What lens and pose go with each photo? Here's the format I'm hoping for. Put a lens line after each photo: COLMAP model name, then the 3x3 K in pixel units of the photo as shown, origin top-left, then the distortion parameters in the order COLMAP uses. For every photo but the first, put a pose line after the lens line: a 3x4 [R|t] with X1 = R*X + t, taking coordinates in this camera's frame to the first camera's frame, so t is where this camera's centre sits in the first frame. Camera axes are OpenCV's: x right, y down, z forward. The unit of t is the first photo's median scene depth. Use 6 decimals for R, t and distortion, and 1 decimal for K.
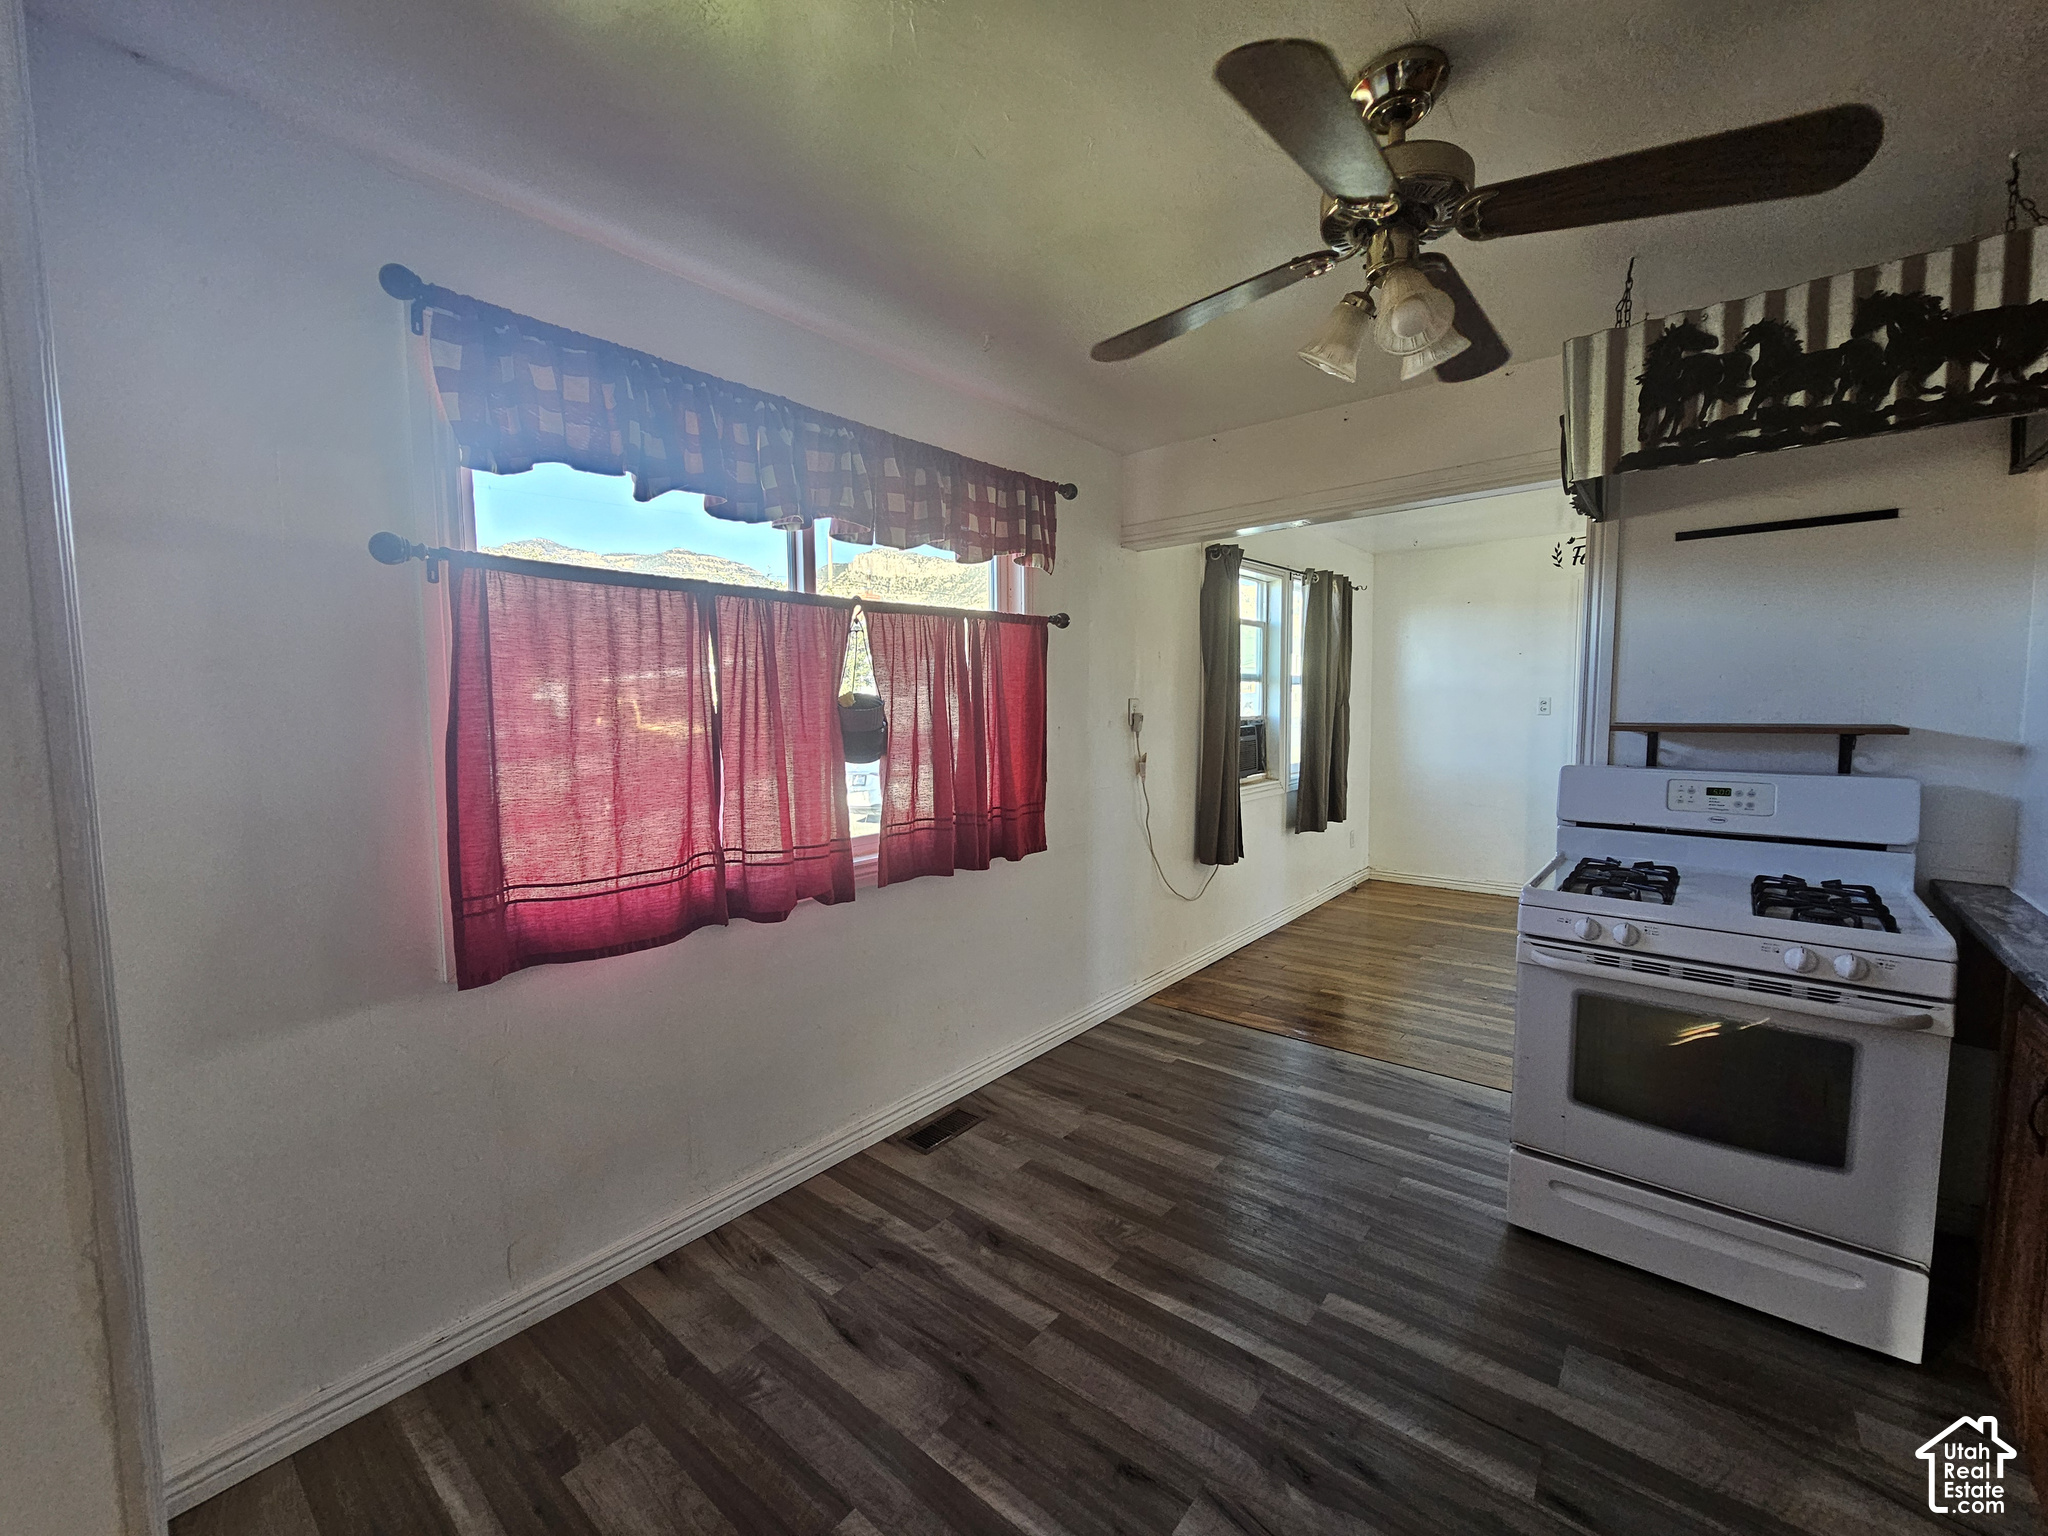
lens RADIAL K [[830.0, 0, 1023.0], [0, 830.0, 766.4], [0, 0, 1]] dist [0.005055, 0.000427]
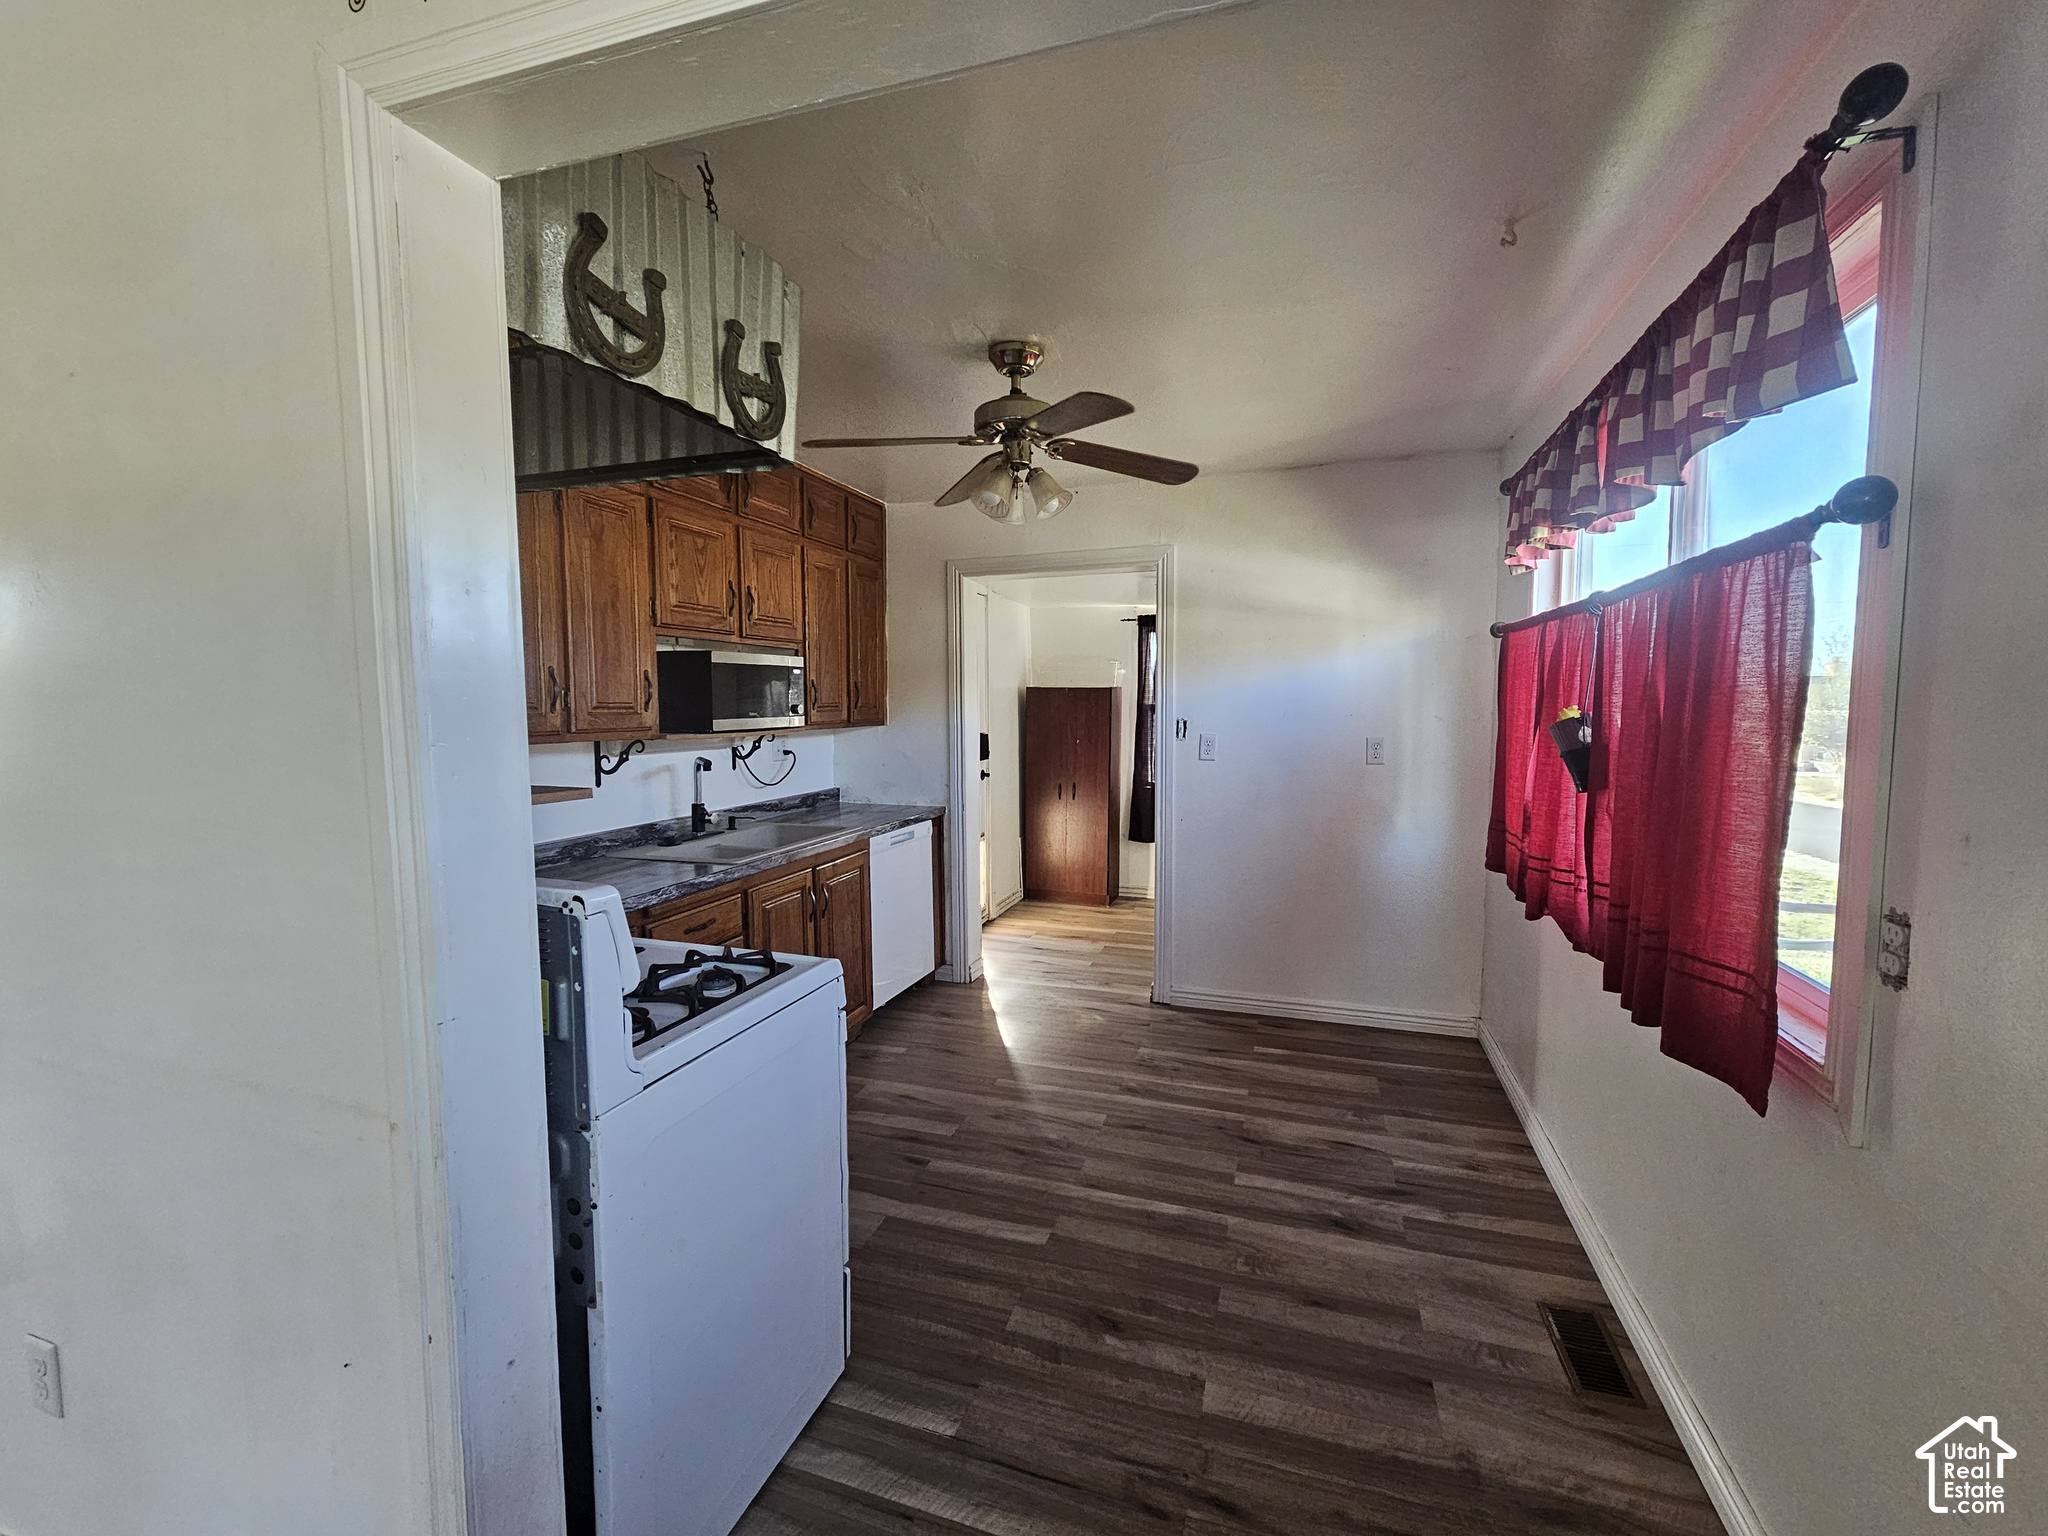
lens RADIAL K [[830.0, 0, 1032.4], [0, 830.0, 766.7], [0, 0, 1]] dist [0.005055, 0.000427]
pose [[-0.929405, 0.034240, -0.367471, 0.779804], [-0.023647, 0.988116, 0.151878, -0.170748], [0.368304, 0.149845, -0.917550, 1.945994]]
